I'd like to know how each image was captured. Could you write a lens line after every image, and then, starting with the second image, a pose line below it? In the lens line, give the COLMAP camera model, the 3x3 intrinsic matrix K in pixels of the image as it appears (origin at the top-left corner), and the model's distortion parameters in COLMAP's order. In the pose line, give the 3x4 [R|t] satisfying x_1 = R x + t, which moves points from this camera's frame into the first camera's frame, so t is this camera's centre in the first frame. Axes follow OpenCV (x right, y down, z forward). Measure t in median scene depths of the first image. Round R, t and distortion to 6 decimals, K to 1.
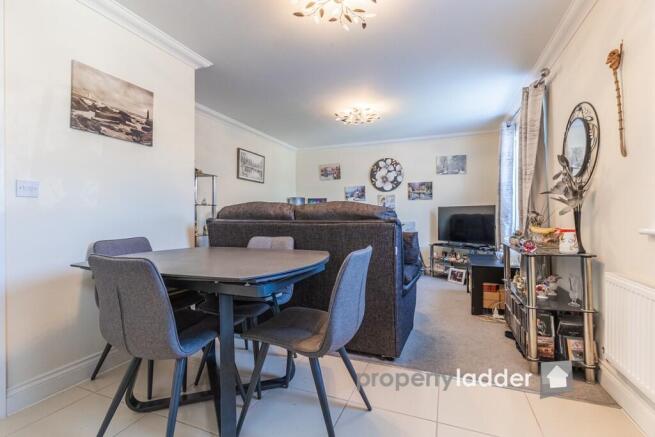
lens RADIAL K [[290.7, 0, 330.1], [0, 290.7, 215.4], [0, 0, 1]] dist [0.000676, -0.000889]
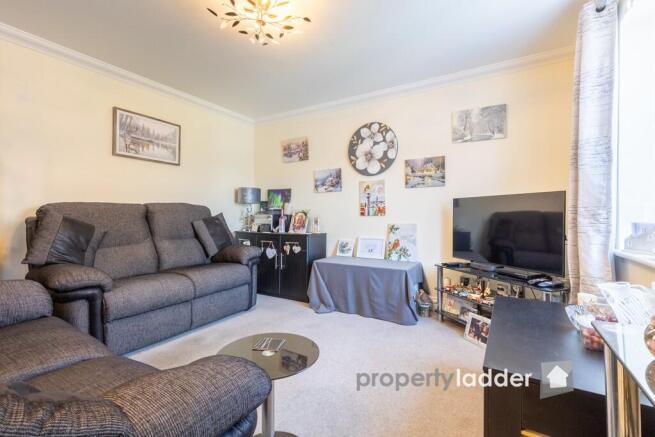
lens RADIAL K [[290.7, 0, 329.5], [0, 290.7, 215.7], [0, 0, 1]] dist [0.000676, -0.000889]
pose [[0.986771, 0.001388, -0.162115, 0.218926], [-0.000742, 0.999992, 0.004047, 0.002189], [0.162119, -0.003873, 0.986764, 0.387442]]
